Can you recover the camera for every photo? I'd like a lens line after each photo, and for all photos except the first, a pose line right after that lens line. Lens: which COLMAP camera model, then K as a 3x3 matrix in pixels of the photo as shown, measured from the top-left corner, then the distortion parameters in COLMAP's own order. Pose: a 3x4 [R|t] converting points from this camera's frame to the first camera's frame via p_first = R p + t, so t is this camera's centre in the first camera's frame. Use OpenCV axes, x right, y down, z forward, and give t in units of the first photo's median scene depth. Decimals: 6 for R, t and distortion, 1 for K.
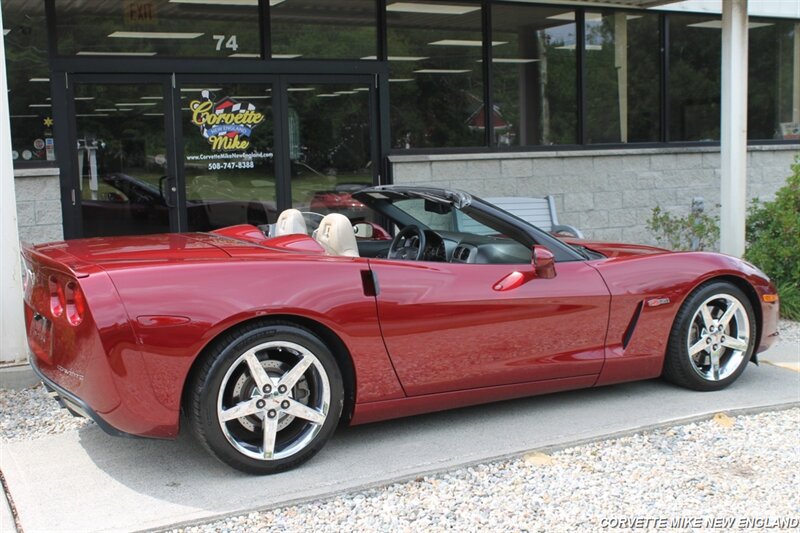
lens RADIAL K [[995.7, 0, 401.8], [0, 995.7, 266.8], [0, 0, 1]] dist [-0.110166, 0.225820]
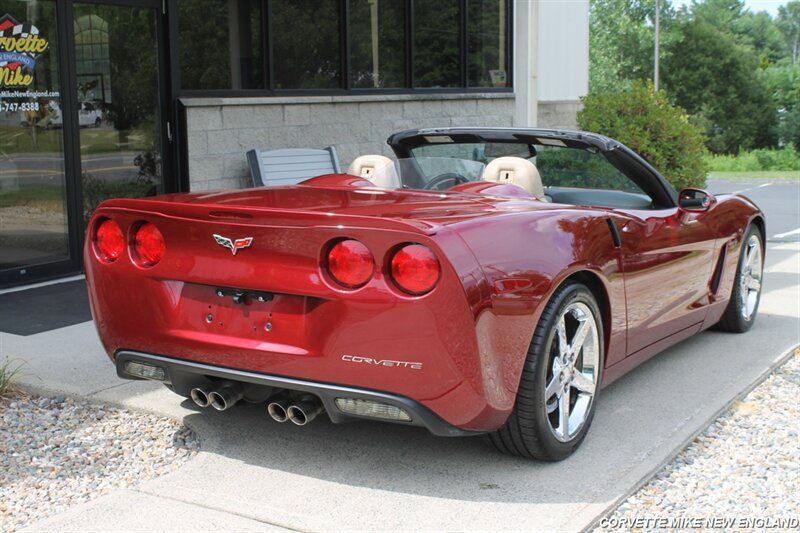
lens RADIAL K [[1142.2, 0, 400.0], [0, 1142.2, 266.5], [0, 0, 1]] dist [-0.047641, 0.075212]
pose [[0.867174, -0.057277, 0.494701, -0.355190], [0.045083, 0.998314, 0.036559, 0.000533], [-0.495961, -0.009400, 0.868294, 0.103692]]
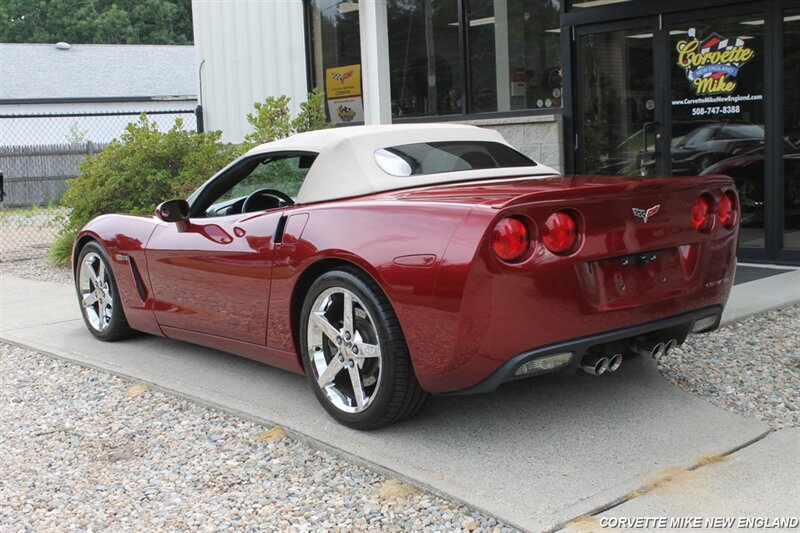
lens RADIAL K [[1002.7, 0, 402.1], [0, 1002.7, 265.0], [0, 0, 1]] dist [-0.094997, 0.153040]
pose [[0.249533, 0.136991, -0.958627, 0.641756], [-0.077297, 0.989602, 0.121297, -0.051526], [0.965276, 0.043832, 0.257528, 0.507421]]
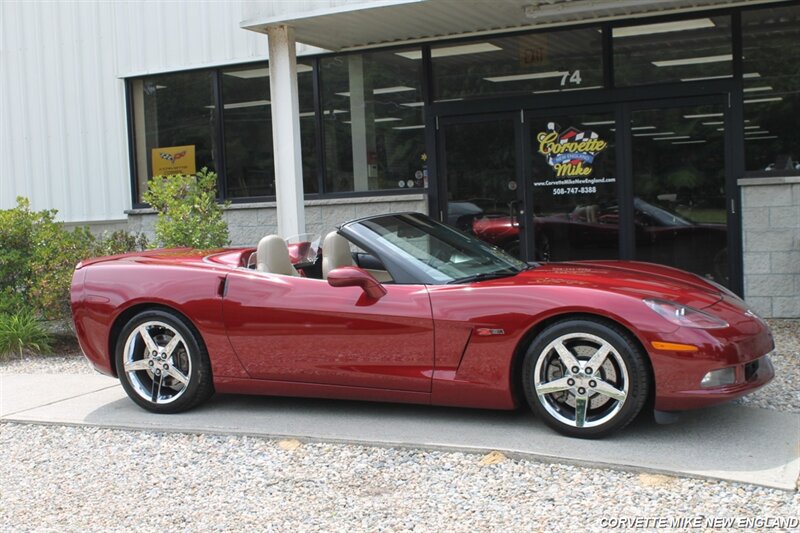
lens RADIAL K [[1023.9, 0, 400.0], [0, 1023.9, 266.5], [0, 0, 1]] dist [-0.092637, 0.159219]
pose [[0.607995, 0.049761, -0.792380, 0.602394], [-0.064775, 0.997816, 0.012961, -0.022141], [0.791294, 0.043446, 0.609890, 0.178145]]
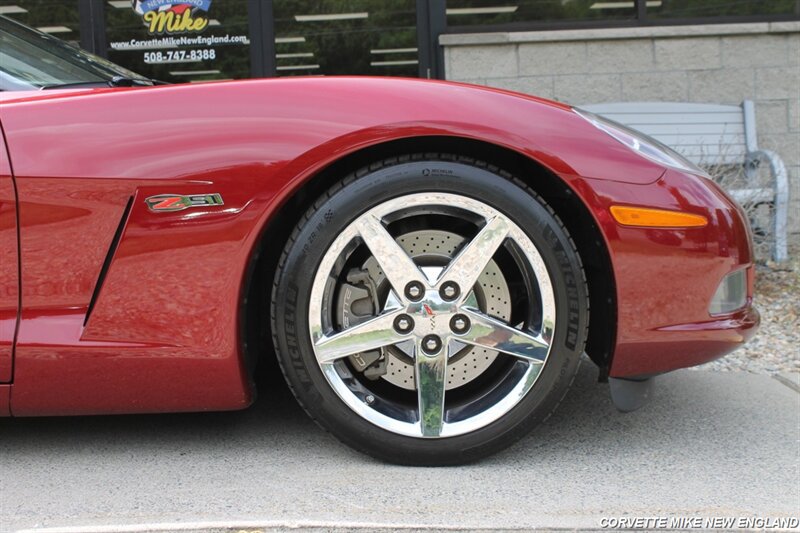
lens RADIAL K [[1142.2, 0, 400.0], [0, 1142.2, 266.5], [0, 0, 1]] dist [-0.047641, 0.075212]
pose [[0.892718, 0.030573, -0.449577, 0.309438], [-0.033679, 0.999432, 0.001090, 0.033166], [0.449355, 0.014169, 0.893241, 0.391749]]
